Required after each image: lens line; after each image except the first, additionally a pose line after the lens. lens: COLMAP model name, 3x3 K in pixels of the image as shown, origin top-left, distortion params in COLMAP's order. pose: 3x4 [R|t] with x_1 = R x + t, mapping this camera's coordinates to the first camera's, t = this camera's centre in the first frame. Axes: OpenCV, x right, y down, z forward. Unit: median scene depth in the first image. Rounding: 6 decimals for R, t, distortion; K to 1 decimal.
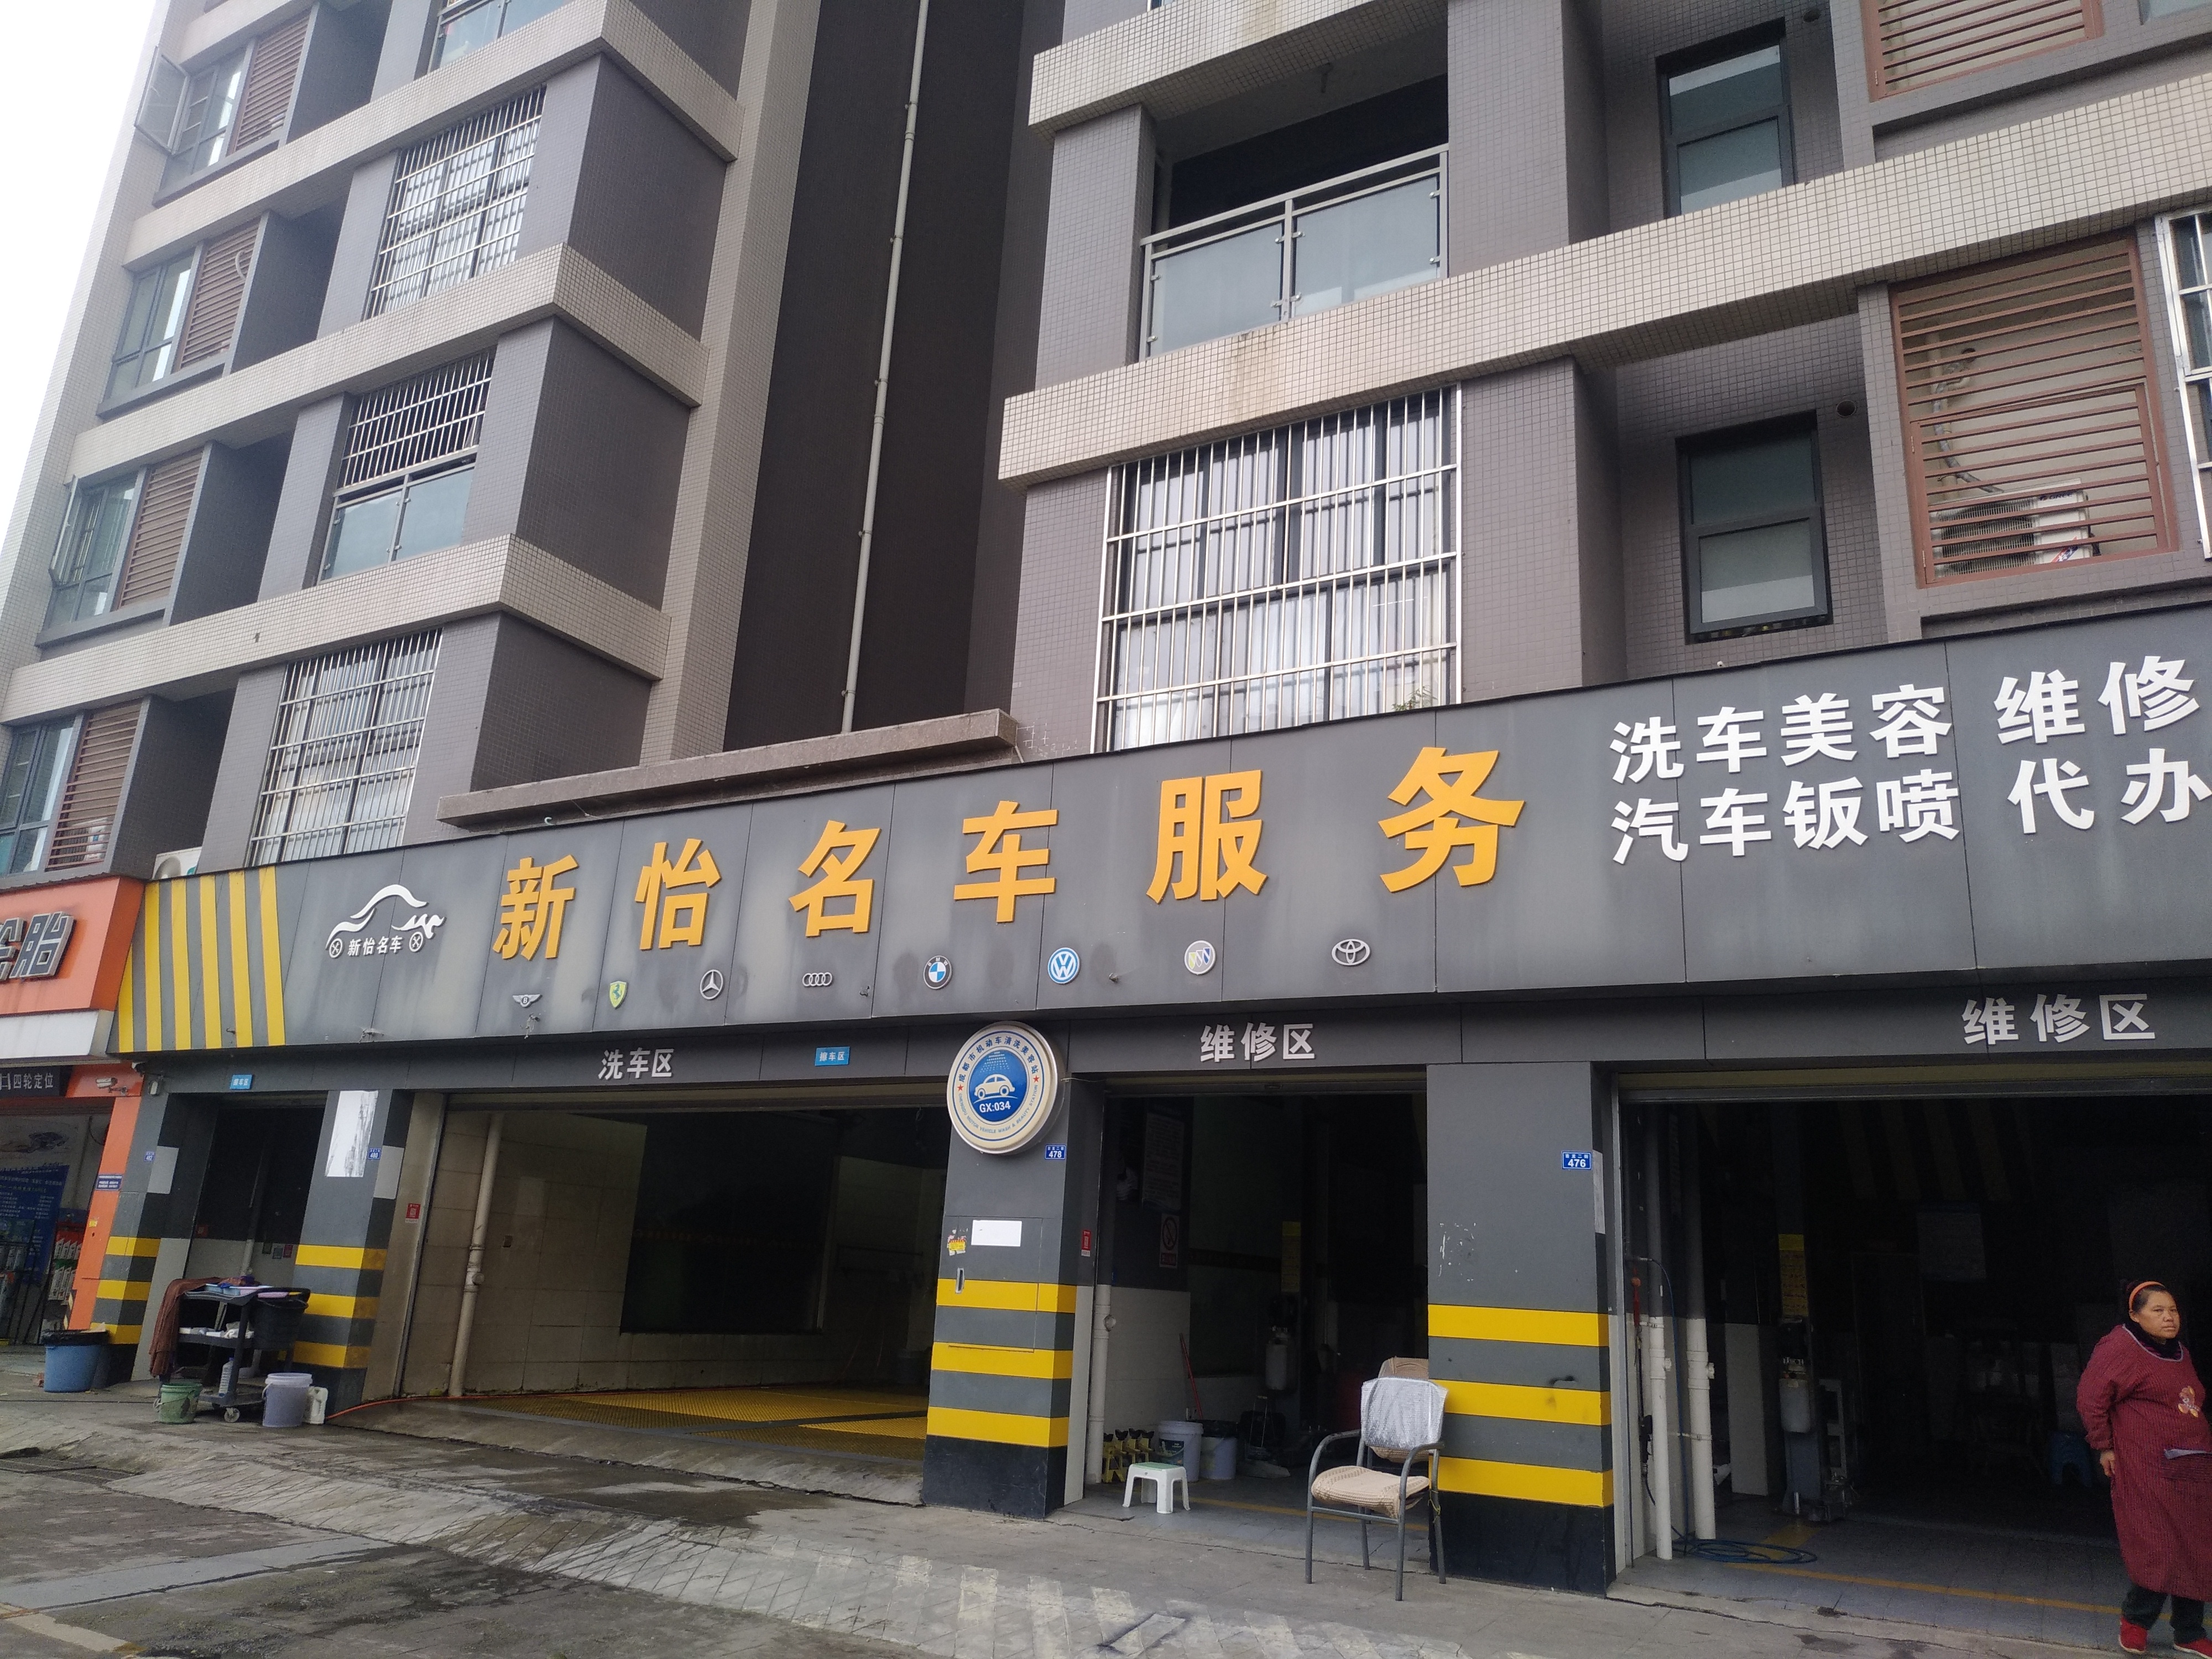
lens RADIAL K [[1592.7, 0, 1109.4], [0, 1592.7, 828.2], [0, 0, 1]] dist [0.012600, -0.022431]
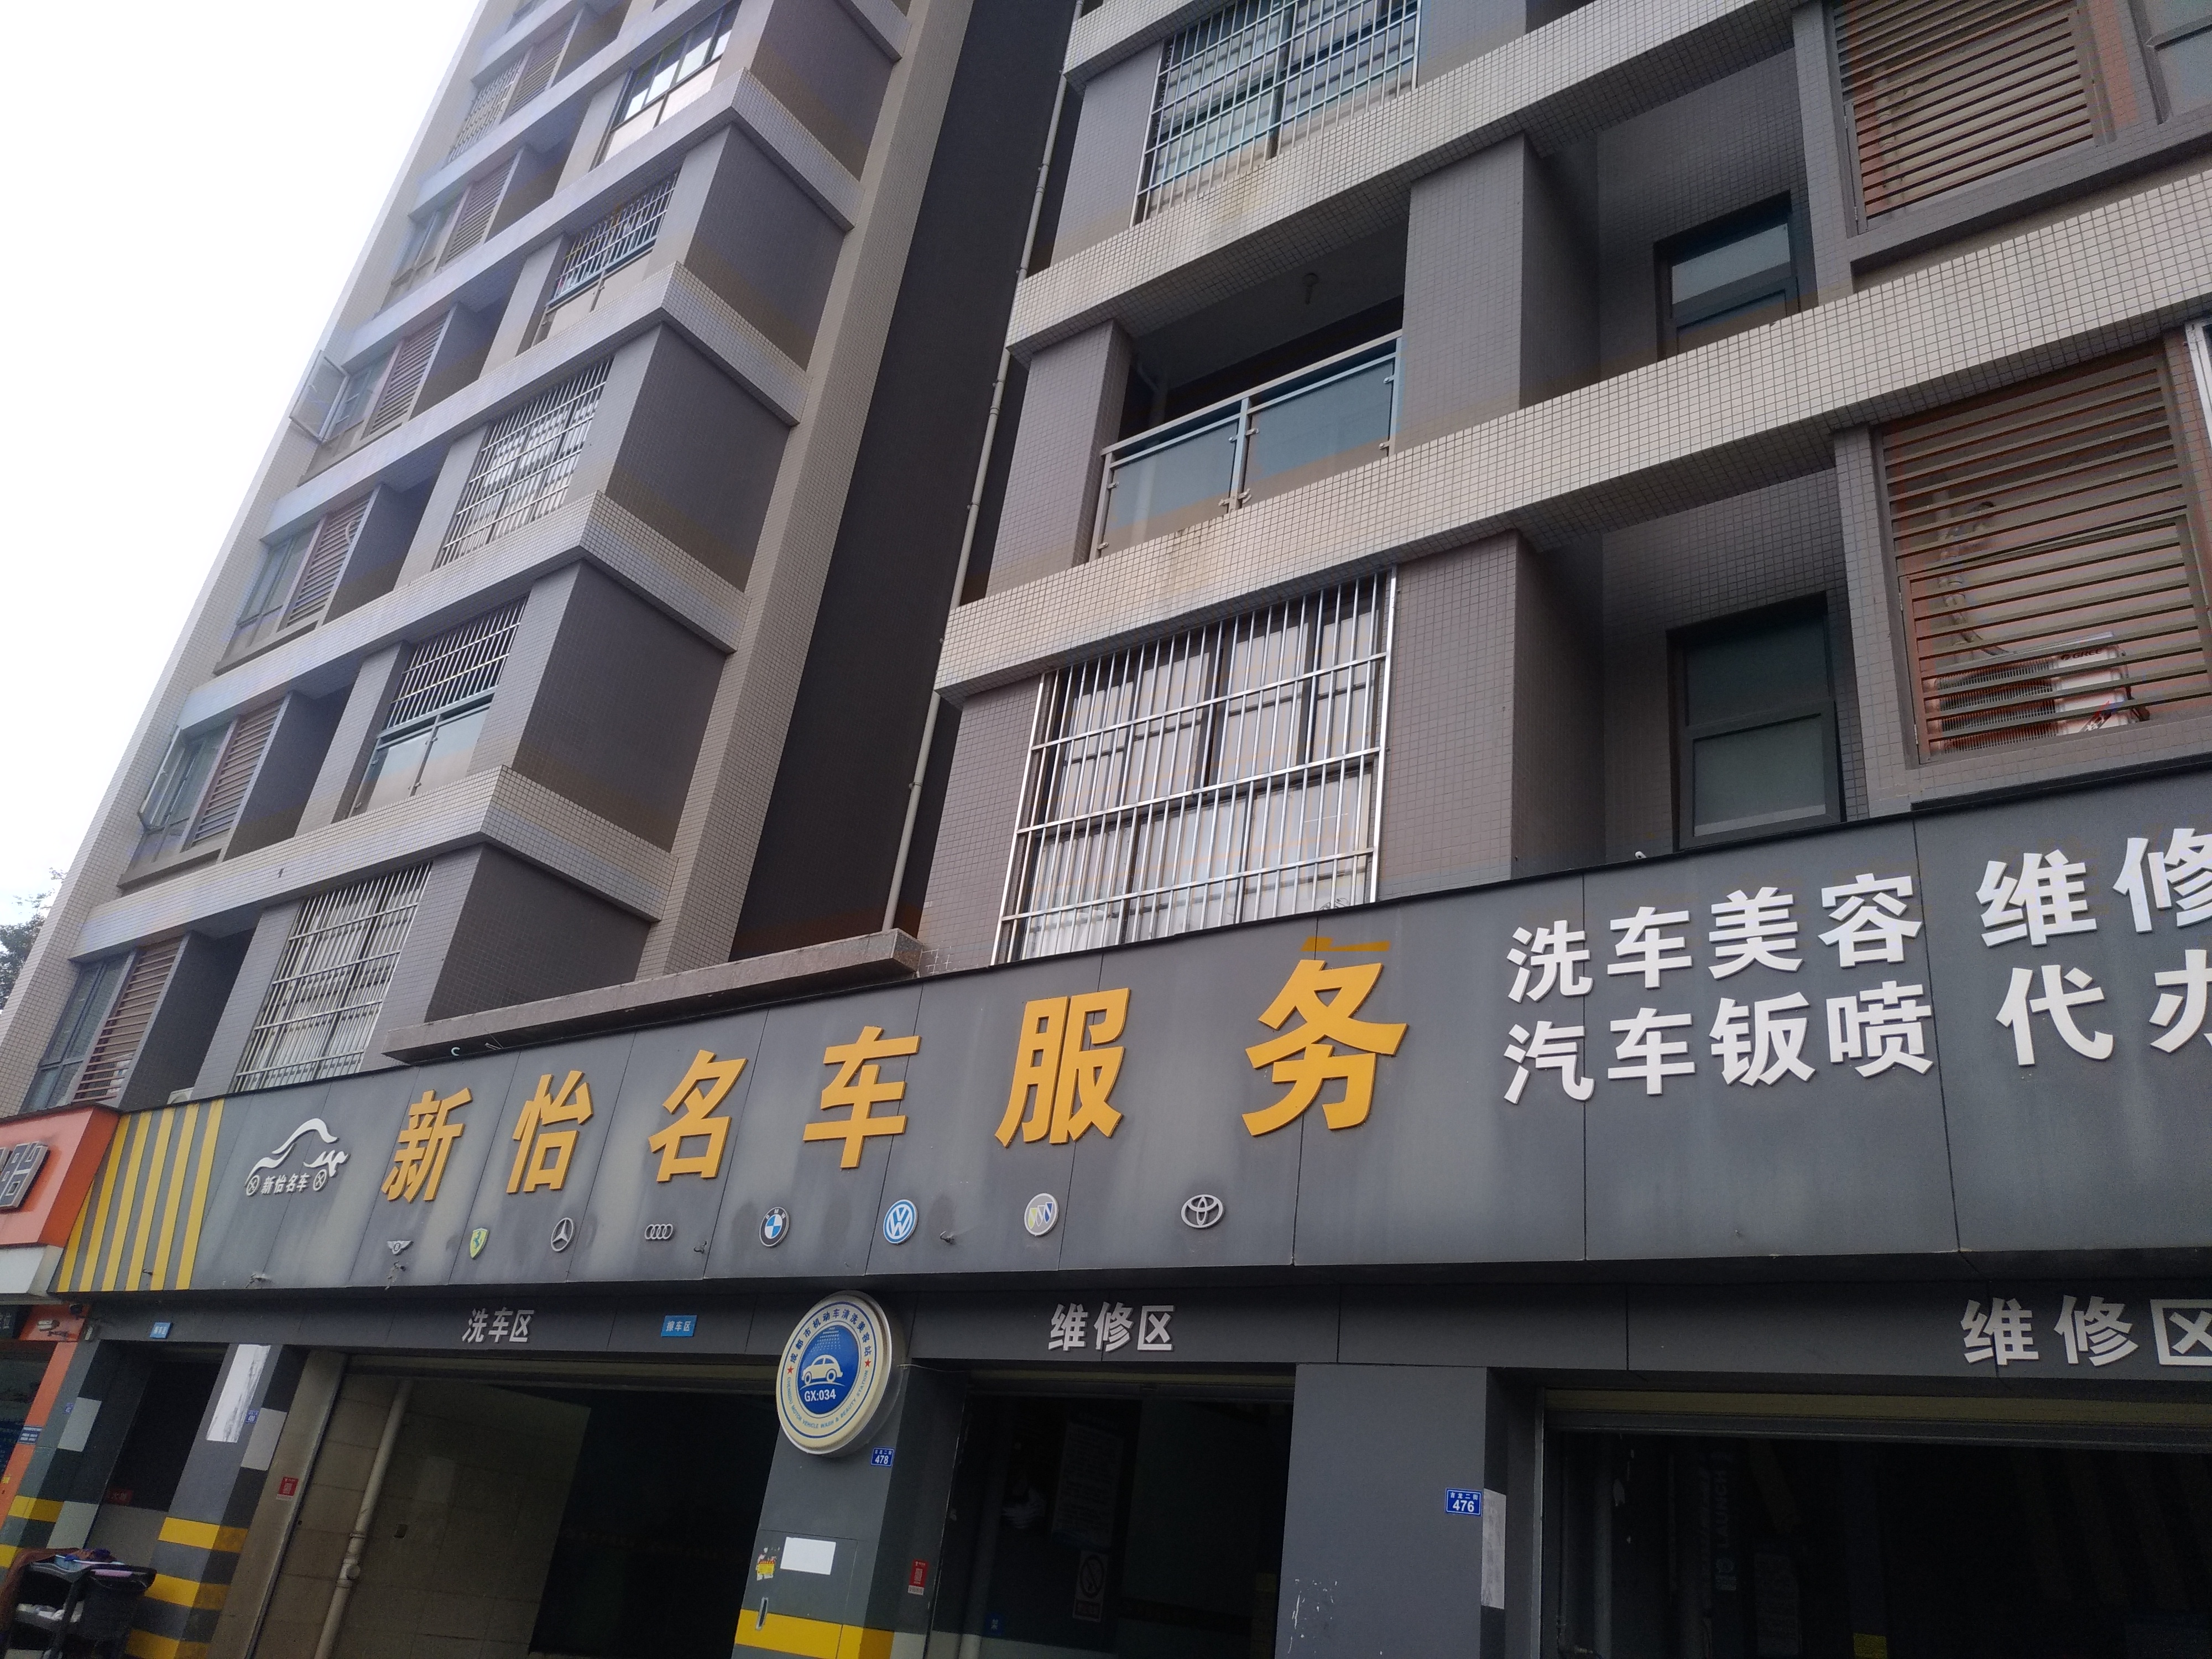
lens RADIAL K [[1592.7, 0, 1100.9], [0, 1592.7, 829.2], [0, 0, 1]] dist [0.012600, -0.022431]
pose [[0.990393, 0.011525, -0.137800, 0.177305], [-0.037592, 0.981431, -0.188097, 0.035161], [0.133074, 0.191471, 0.972435, 0.145884]]
